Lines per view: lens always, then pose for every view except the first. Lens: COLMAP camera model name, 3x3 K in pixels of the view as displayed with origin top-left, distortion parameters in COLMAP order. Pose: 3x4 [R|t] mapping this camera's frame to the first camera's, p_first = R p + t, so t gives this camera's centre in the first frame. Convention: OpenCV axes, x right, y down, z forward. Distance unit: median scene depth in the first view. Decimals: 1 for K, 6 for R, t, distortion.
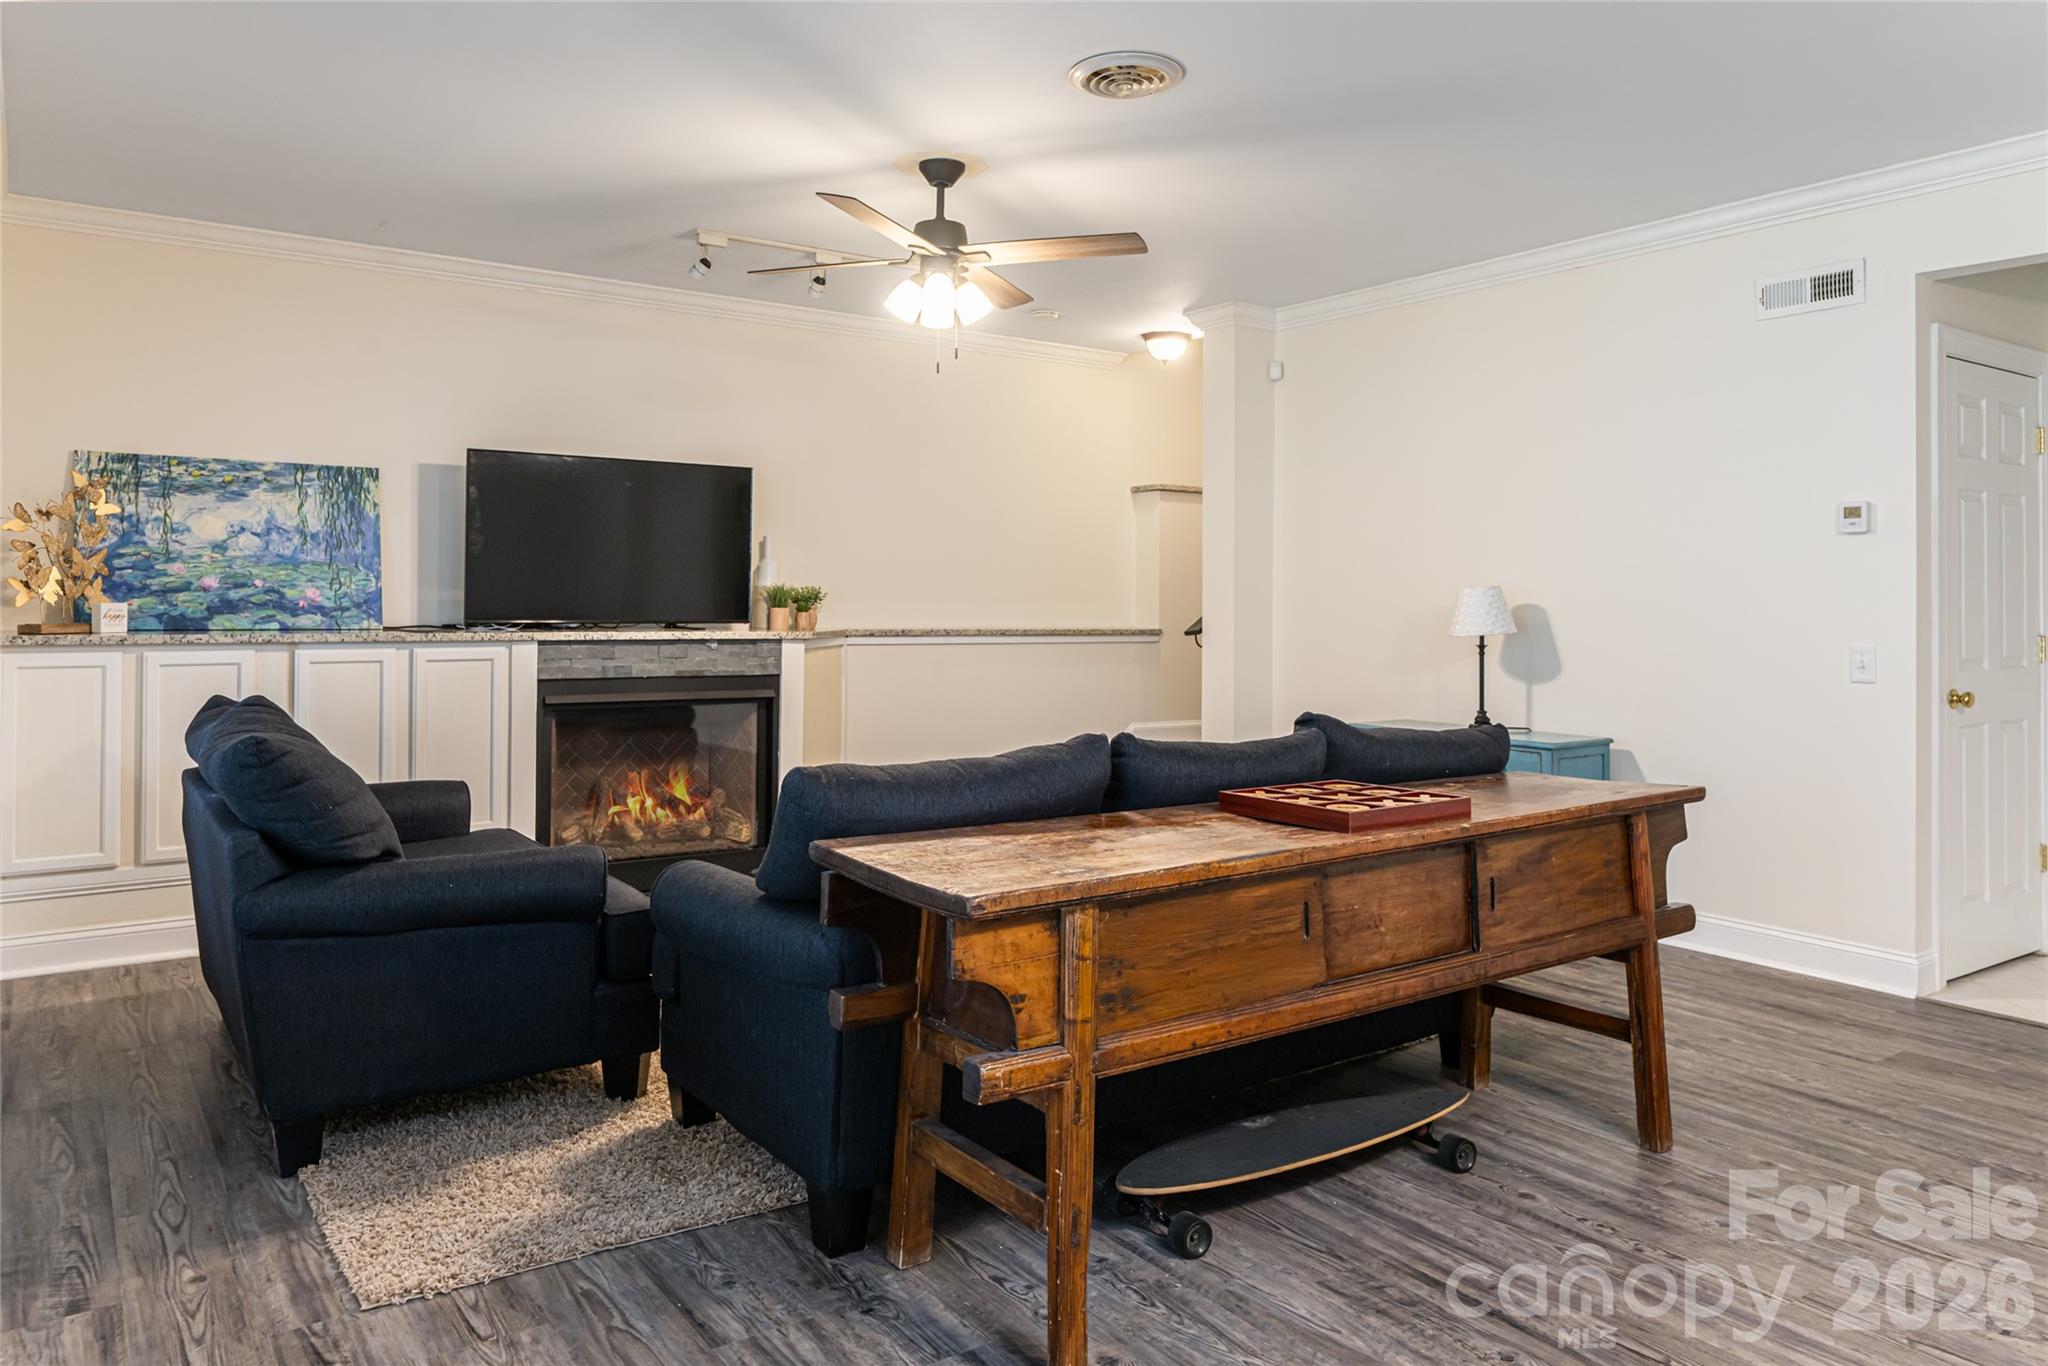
lens RADIAL K [[1375.9, 0, 1027.5], [0, 1375.9, 594.1], [0, 0, 1]] dist [0.003599, 0.005086]
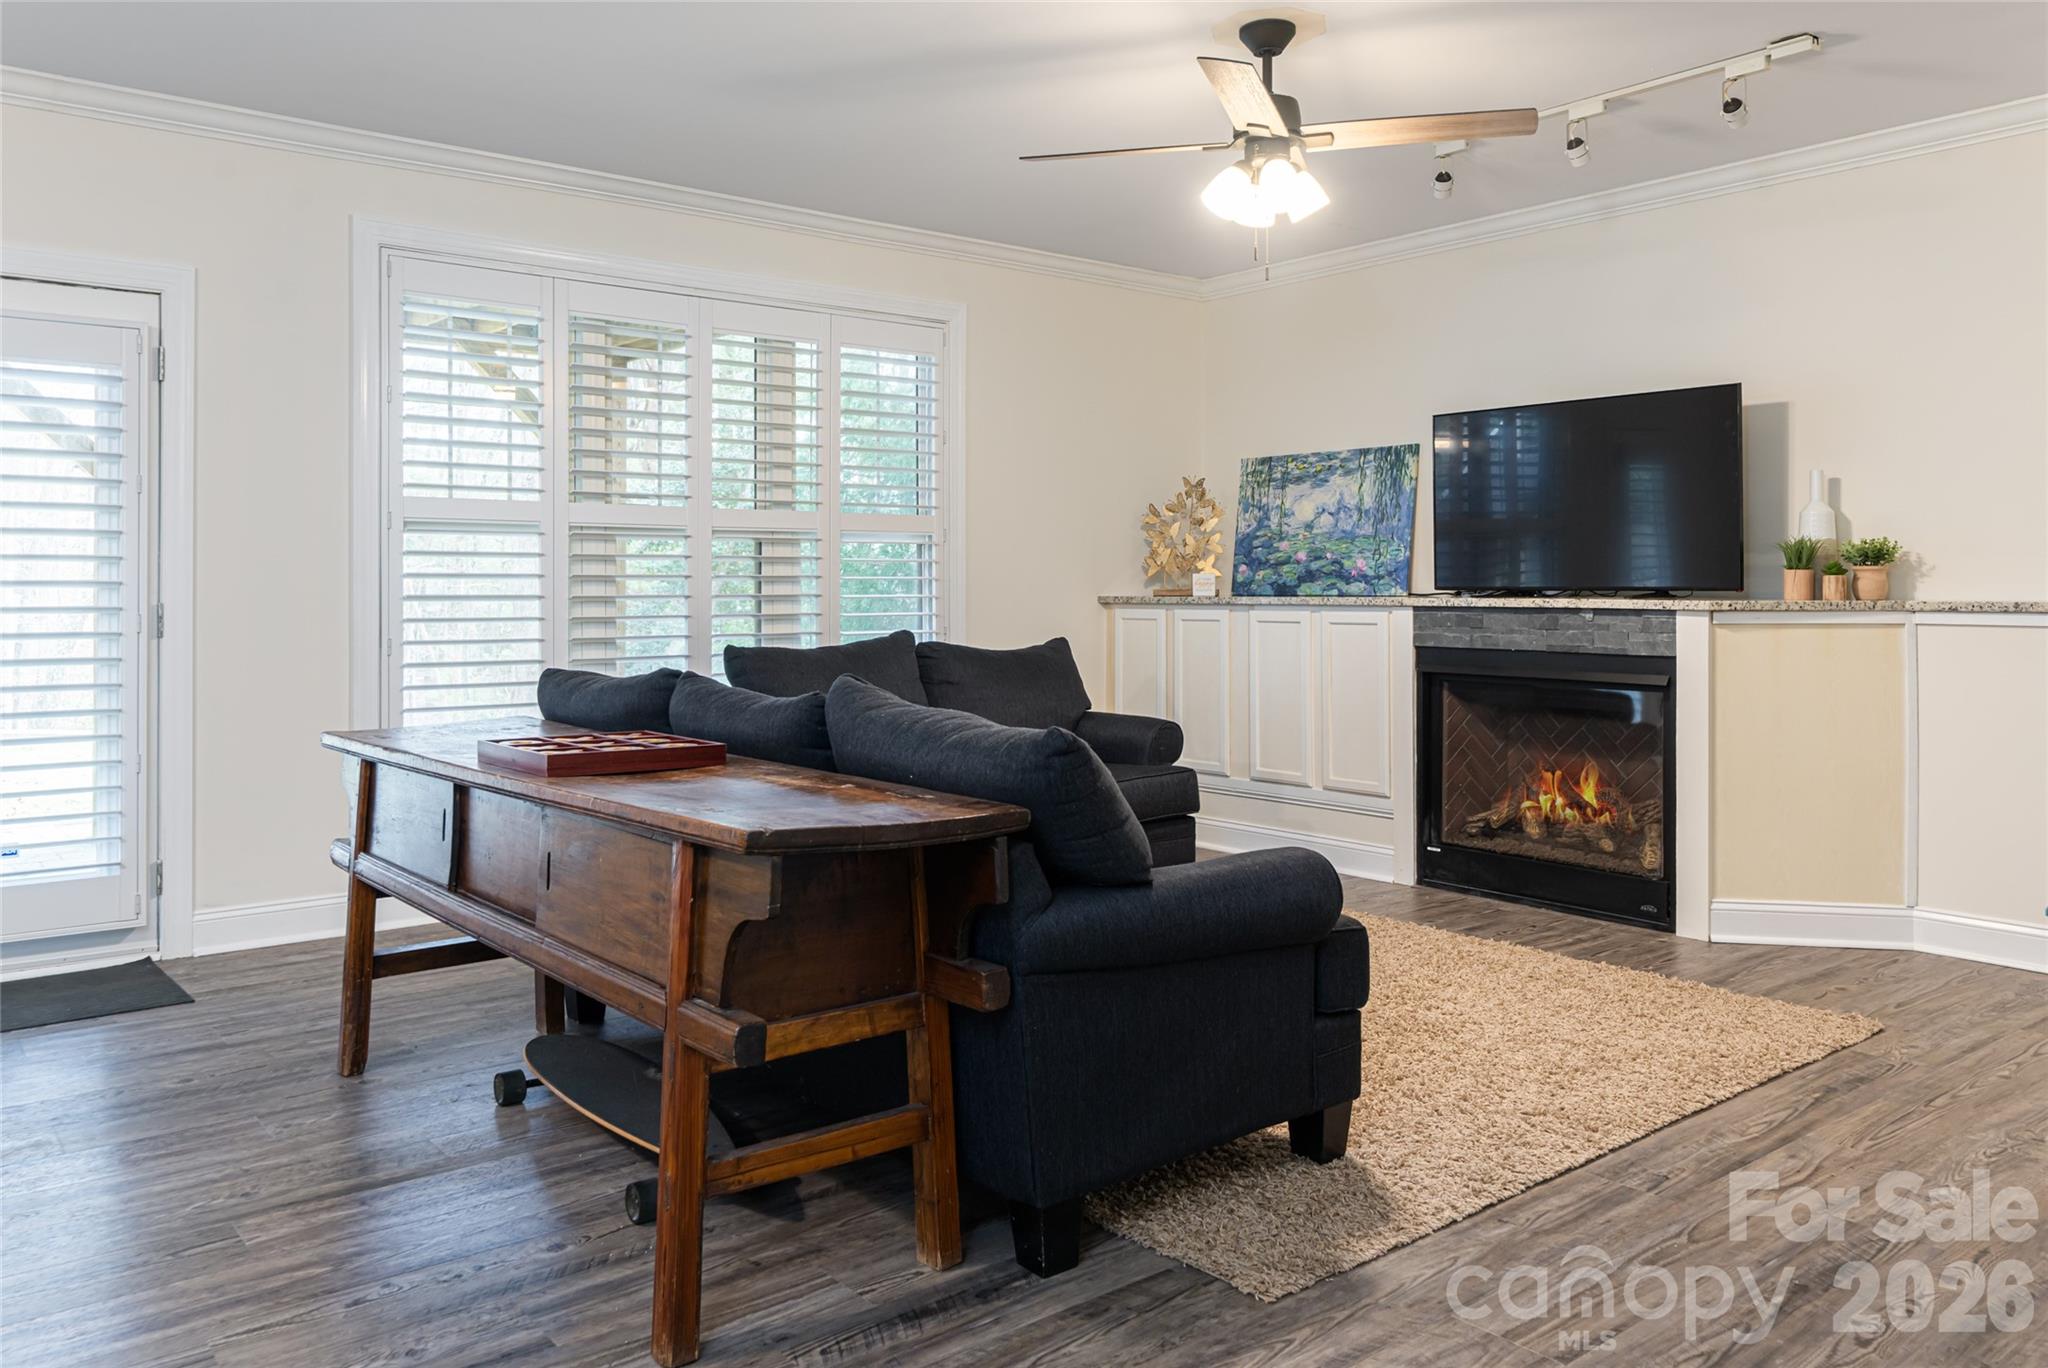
lens RADIAL K [[1499.9, 0, 1026.0], [0, 1499.9, 588.8], [0, 0, 1]] dist [0.004400, 0.004634]
pose [[0.070064, -0.006318, -0.997522, 0.696400], [0.008775, 0.999945, -0.005717, 0.025246], [0.997504, -0.008353, 0.070116, 0.660342]]
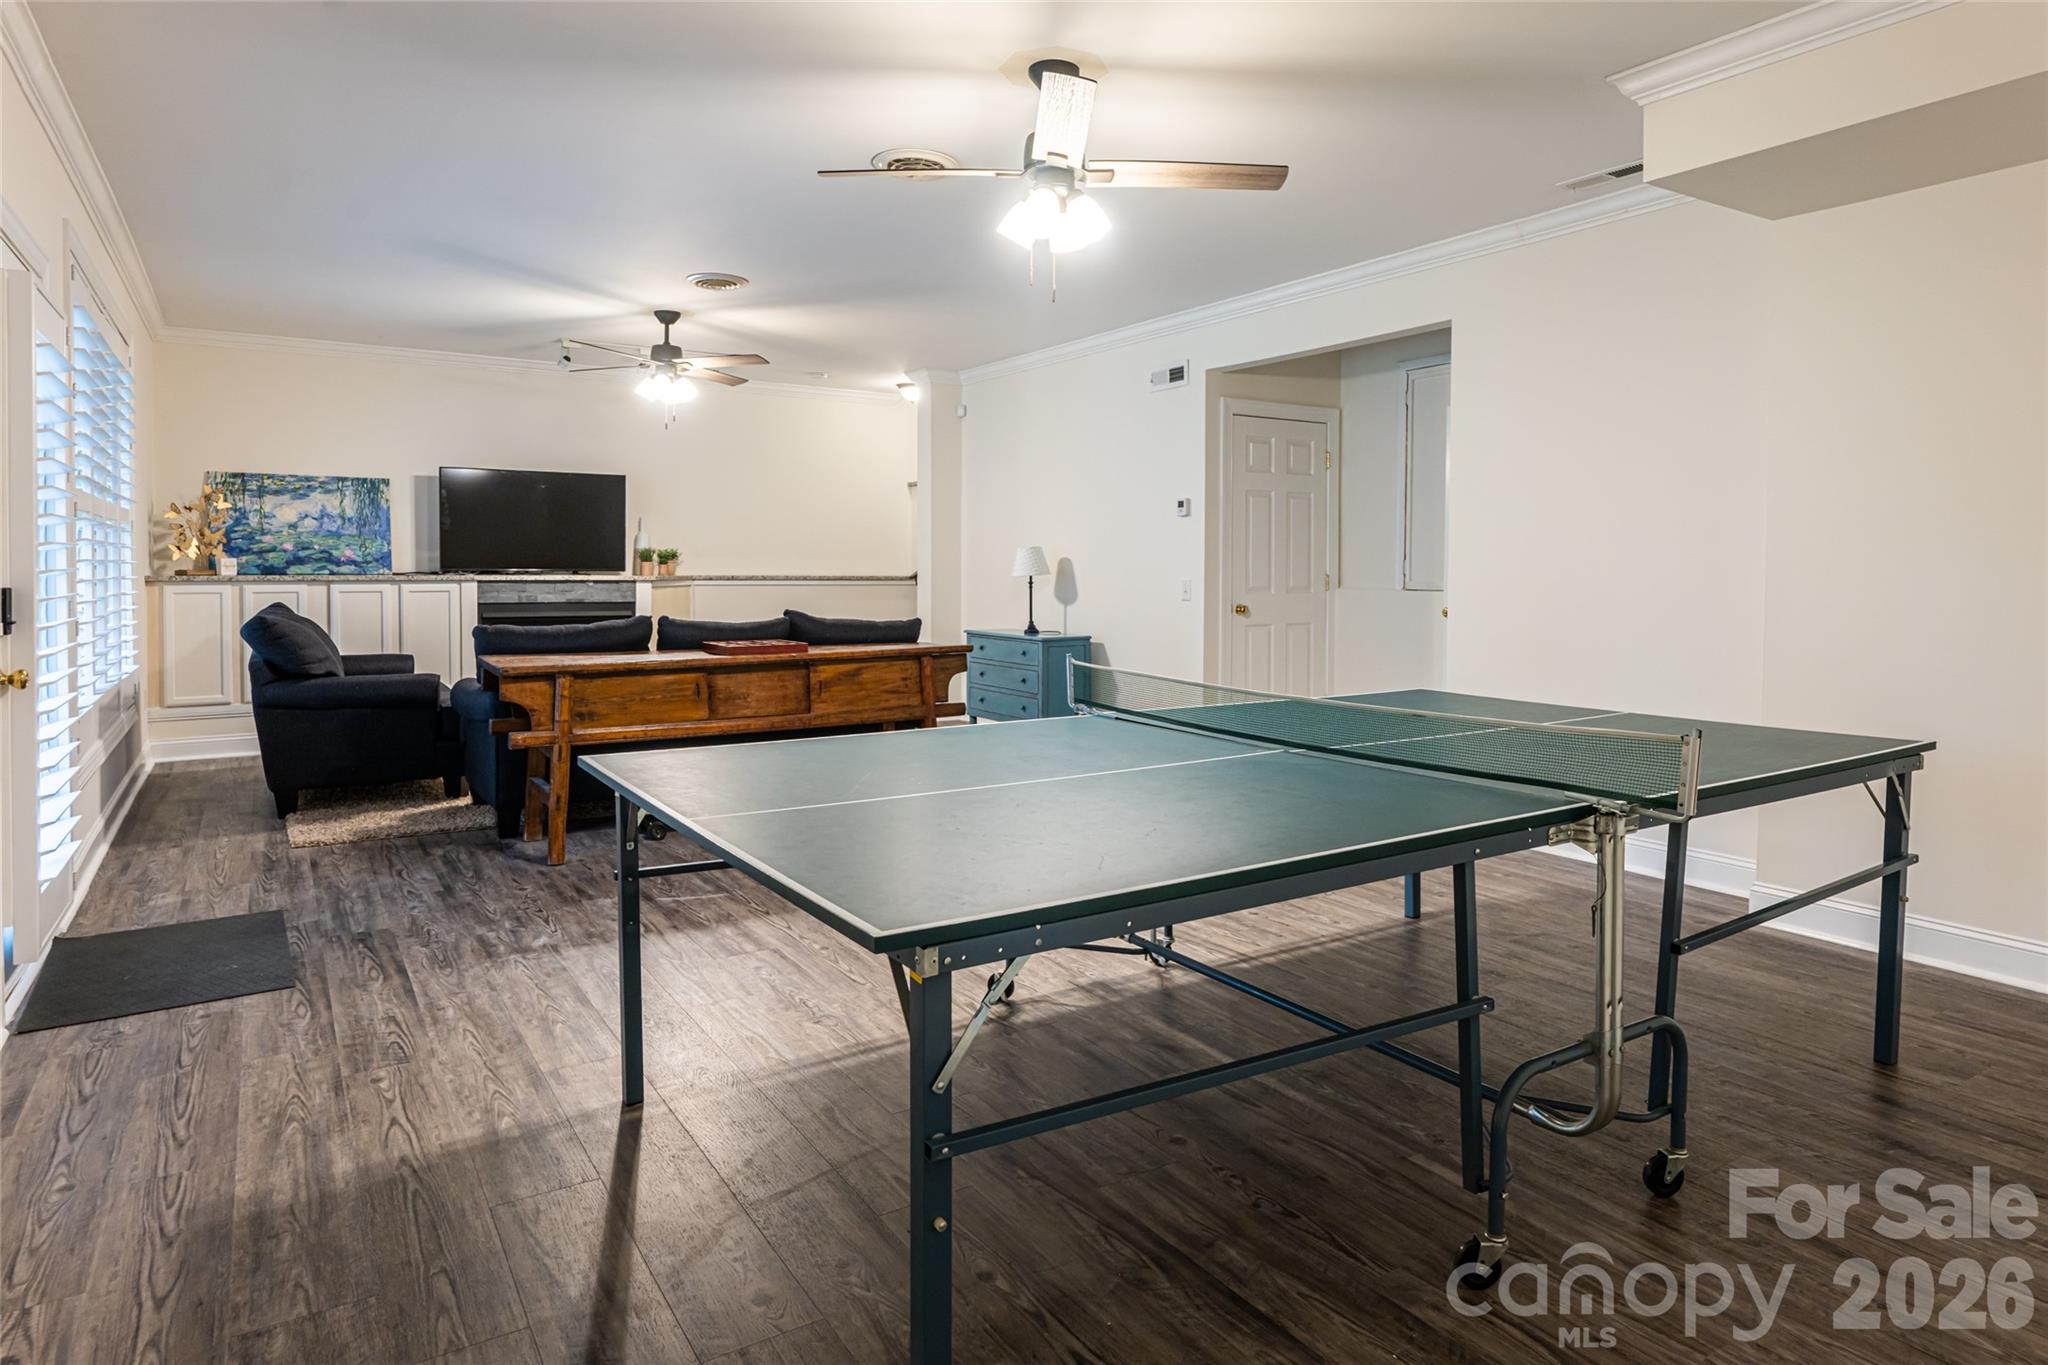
lens RADIAL K [[1176.3, 0, 1022.0], [0, 1176.3, 591.5], [0, 0, 1]] dist [0.016515, -0.001174]
pose [[0.998967, -0.001293, -0.045432, 0.390917], [0.002615, 0.999575, 0.029049, 0.006784], [0.045375, -0.029138, 0.998545, -0.437966]]
